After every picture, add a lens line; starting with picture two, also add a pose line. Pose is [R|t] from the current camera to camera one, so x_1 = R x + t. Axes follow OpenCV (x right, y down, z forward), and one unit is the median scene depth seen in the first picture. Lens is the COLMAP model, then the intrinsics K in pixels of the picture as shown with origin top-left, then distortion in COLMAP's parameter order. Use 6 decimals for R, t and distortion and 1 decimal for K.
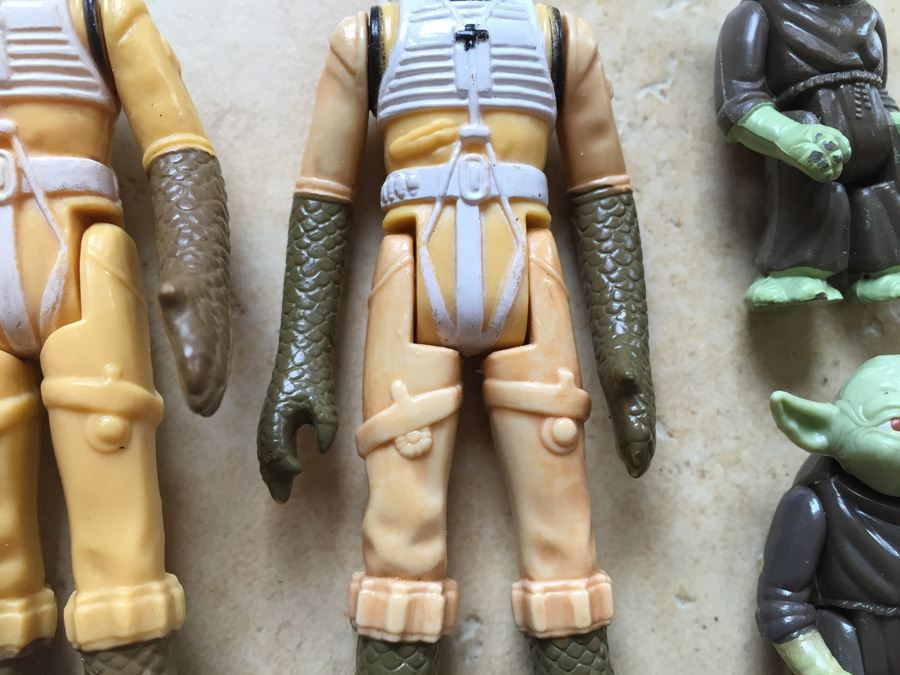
lens RADIAL K [[722.6, 0, 444.0], [0, 722.6, 328.7], [0, 0, 1]] dist [0.054600, -0.111688]
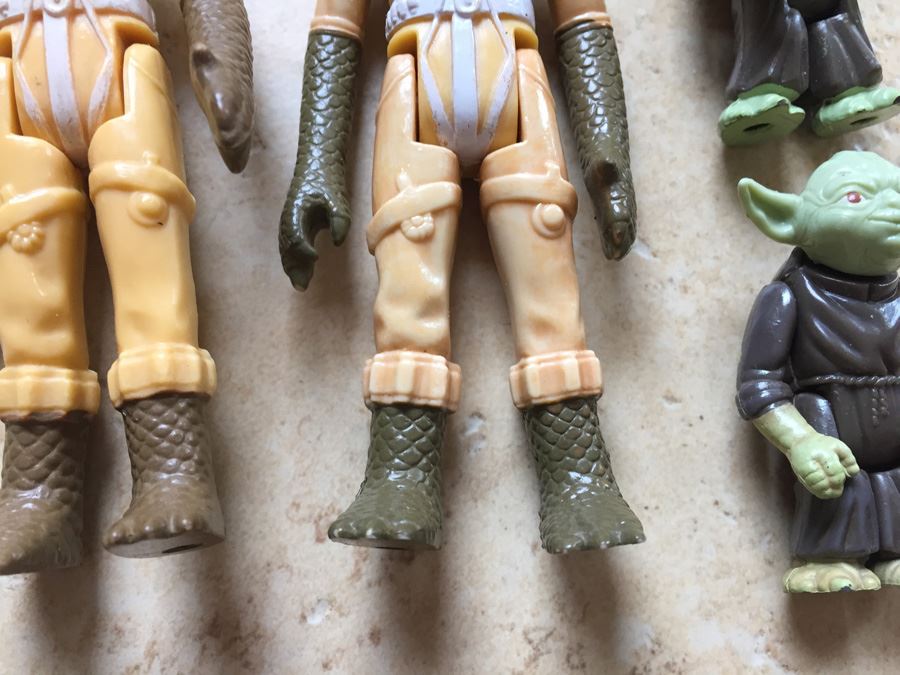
lens RADIAL K [[722.6, 0, 443.3], [0, 722.6, 334.4], [0, 0, 1]] dist [0.054600, -0.111688]
pose [[0.999676, -0.019323, -0.016564, 0.010996], [0.018537, 0.998753, -0.046347, 0.328270], [0.017439, 0.046025, 0.998788, -0.094260]]
